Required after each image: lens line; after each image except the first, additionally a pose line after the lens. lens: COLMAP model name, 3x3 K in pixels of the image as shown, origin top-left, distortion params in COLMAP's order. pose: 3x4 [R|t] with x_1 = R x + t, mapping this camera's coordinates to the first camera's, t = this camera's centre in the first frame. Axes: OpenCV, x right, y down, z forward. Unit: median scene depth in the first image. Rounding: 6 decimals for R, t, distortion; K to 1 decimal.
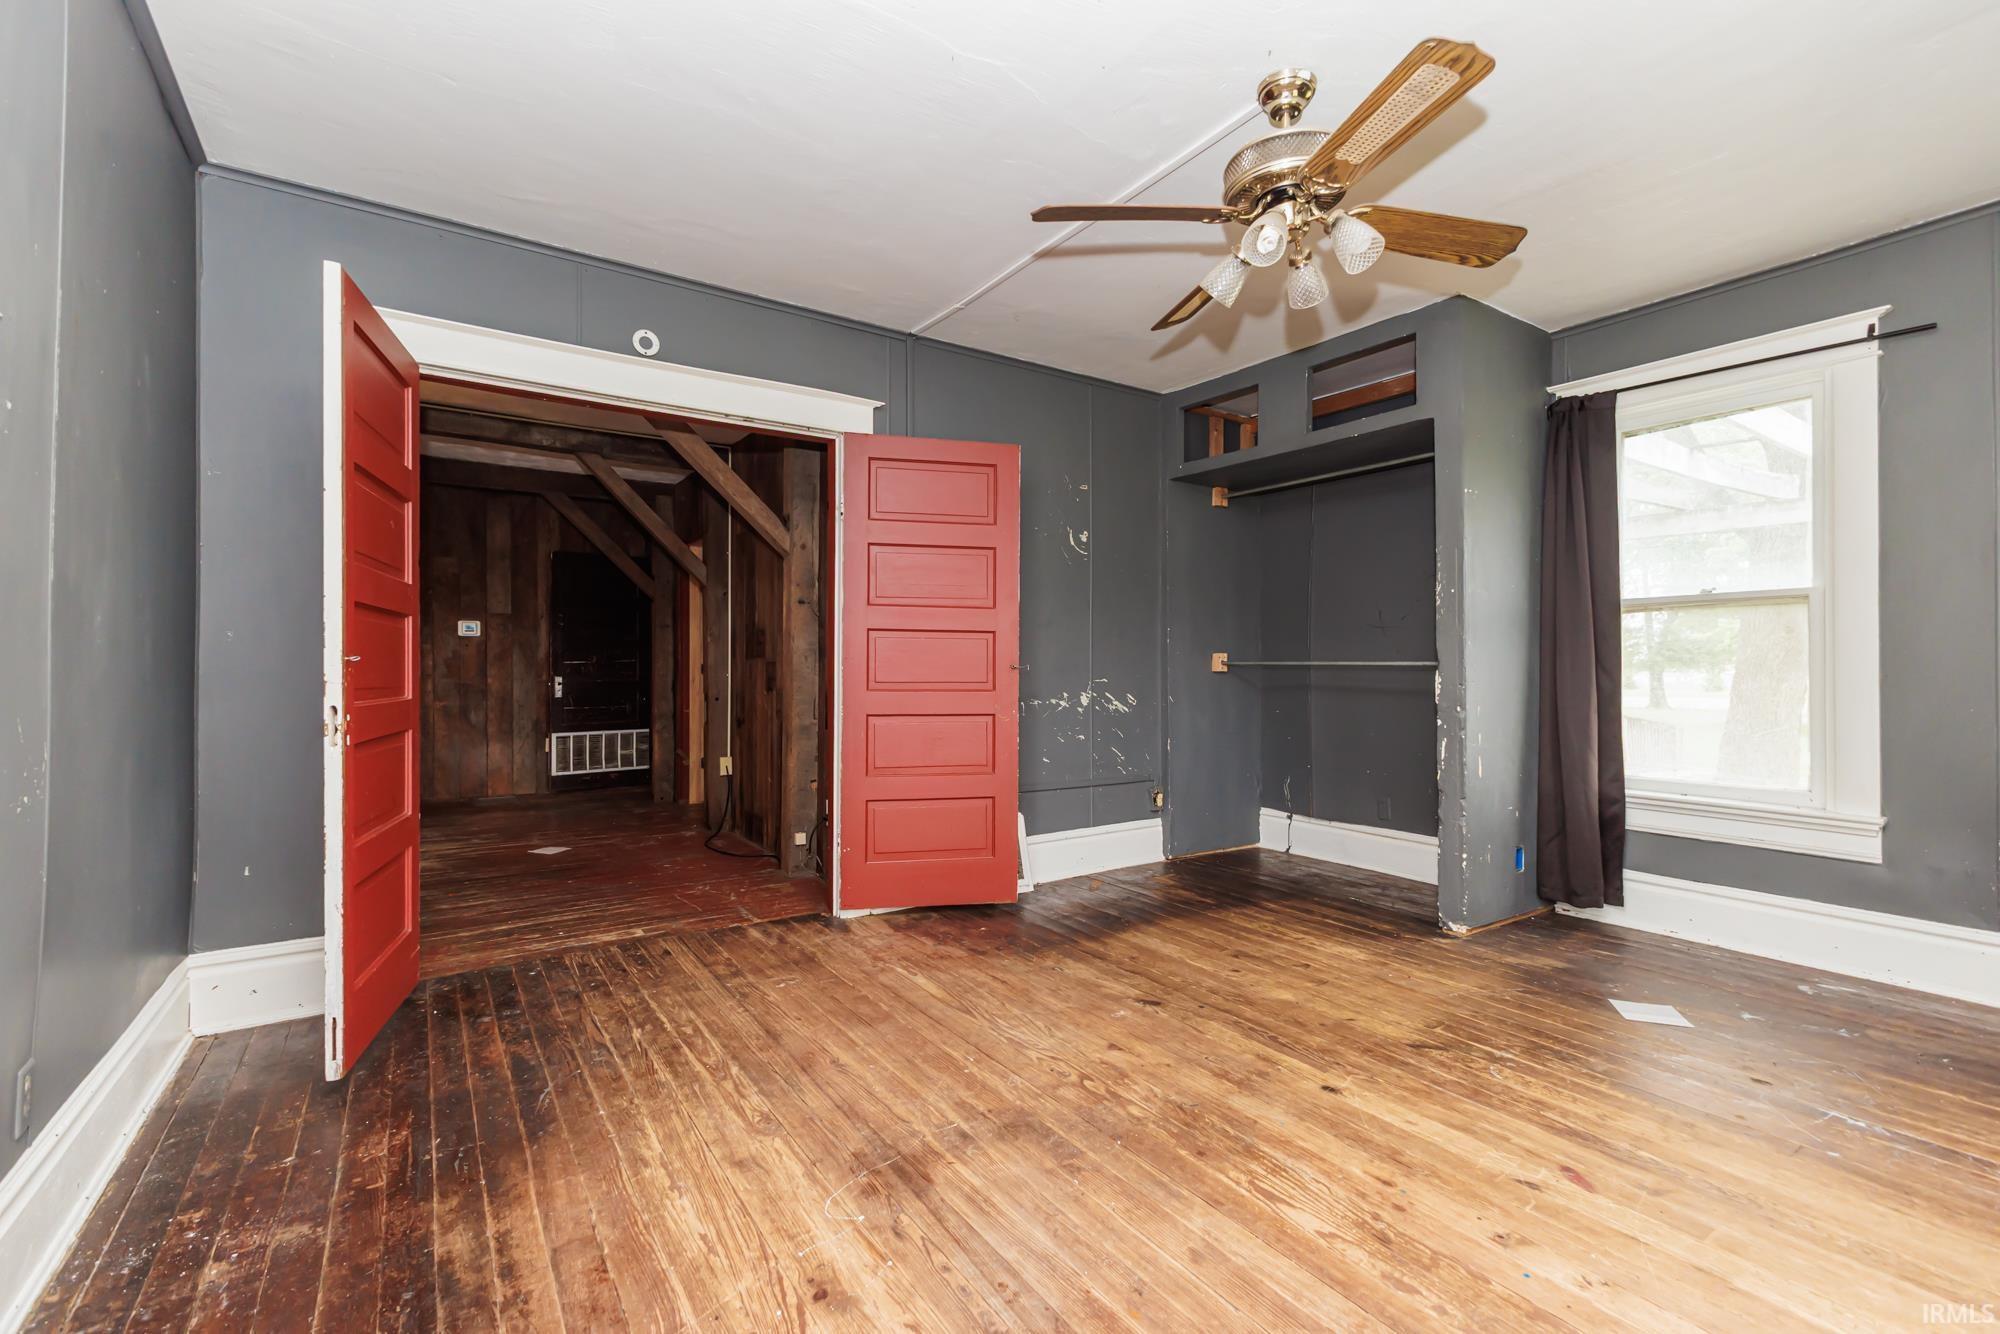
lens RADIAL K [[860.9, 0, 1005.2], [0, 860.9, 665.9], [0, 0, 1]] dist [0.002385, 0.000144]
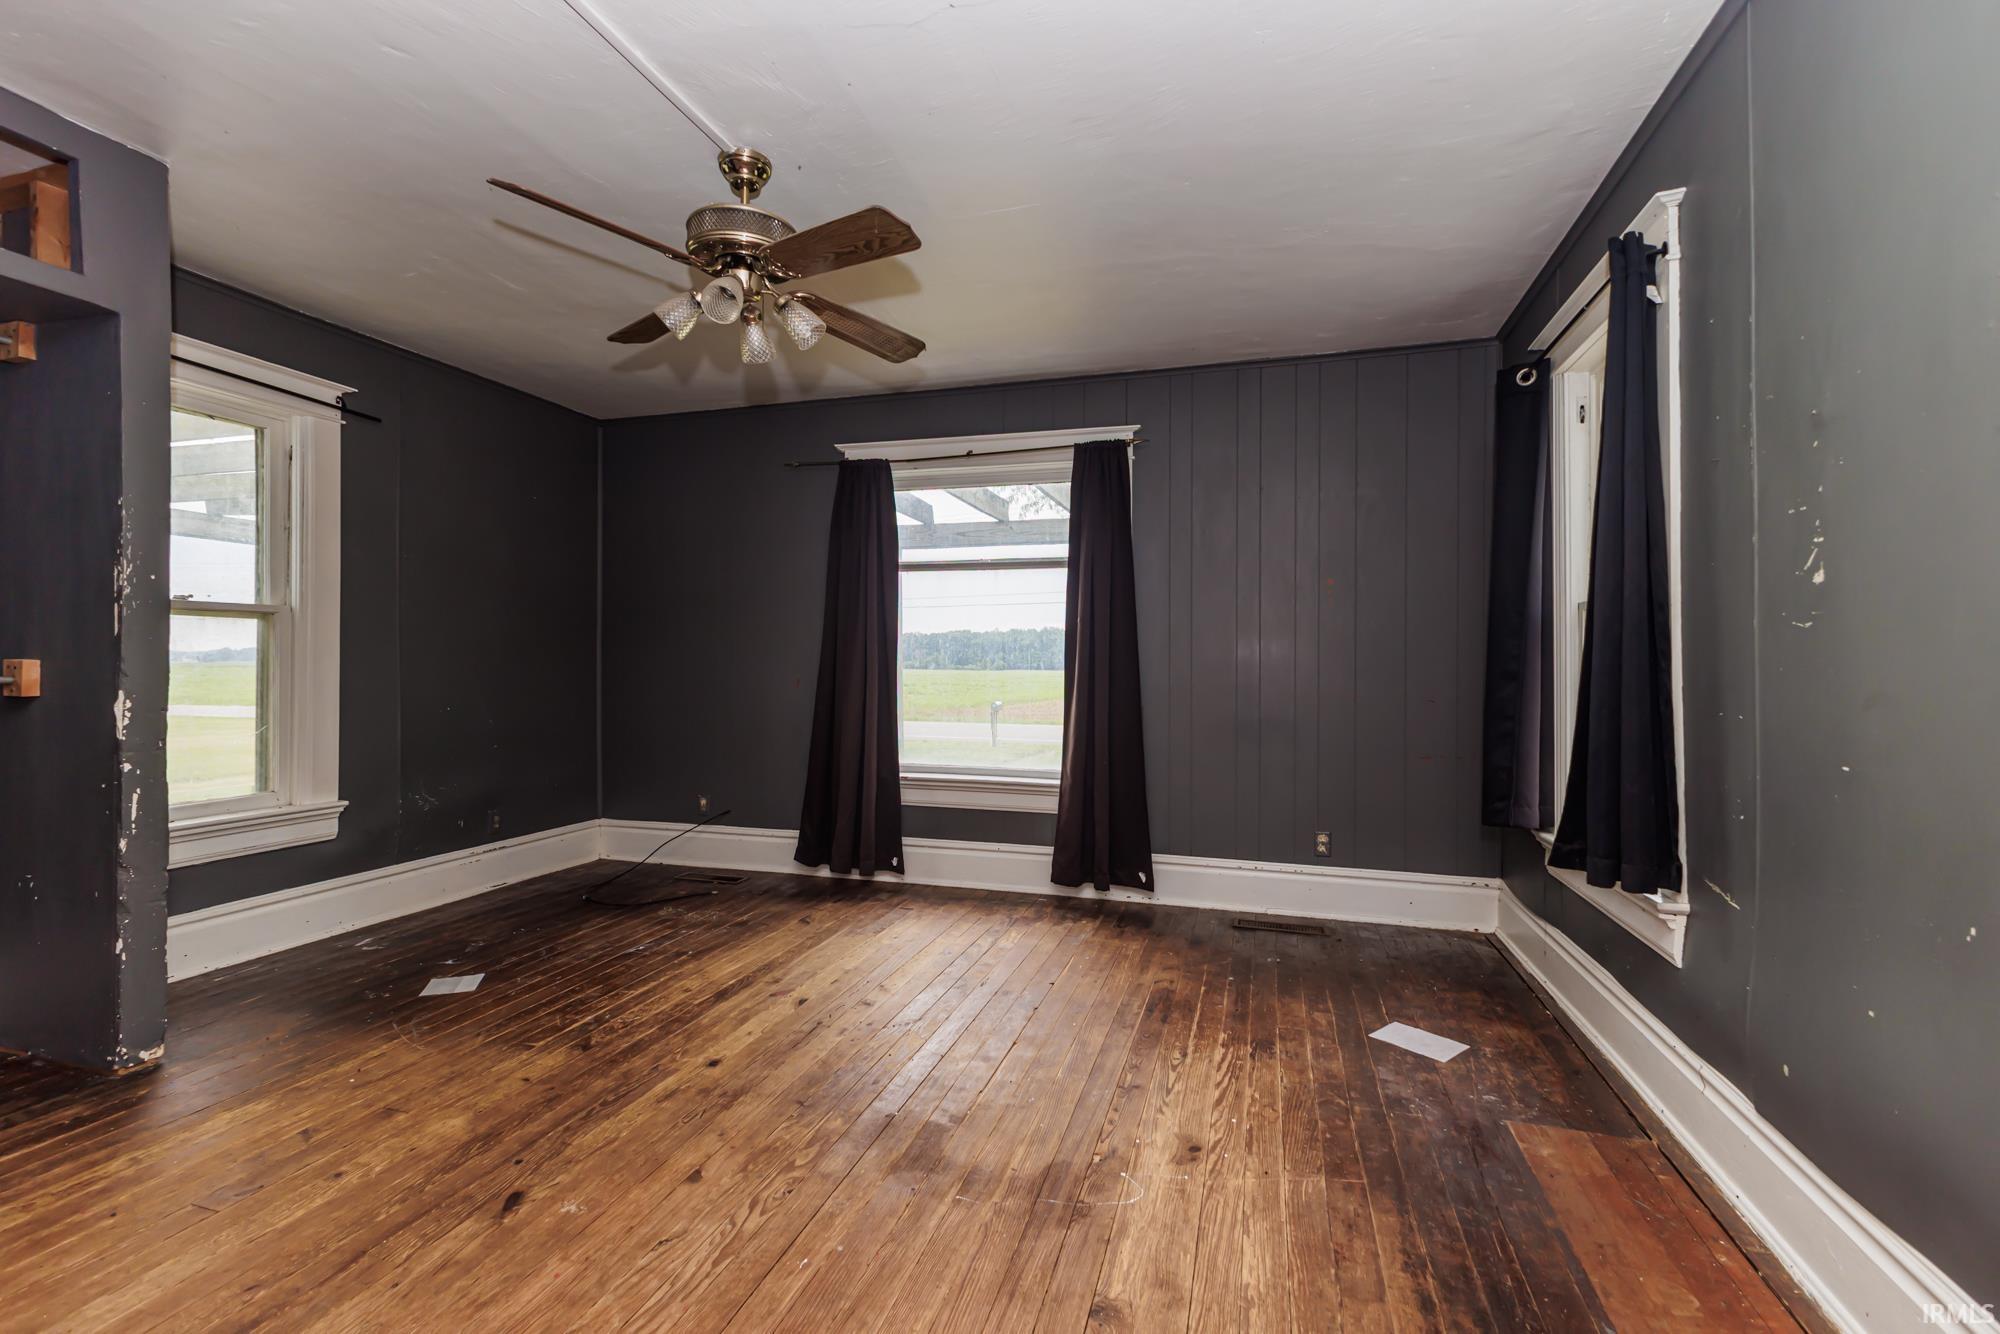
lens RADIAL K [[860.9, 0, 1005.2], [0, 860.9, 665.9], [0, 0, 1]] dist [0.002385, 0.000144]
pose [[-0.628016, -0.002684, 0.778196, -0.743131], [-0.004225, 0.999991, 0.000040, -0.028384], [-0.778189, -0.003263, -0.628022, 1.429014]]
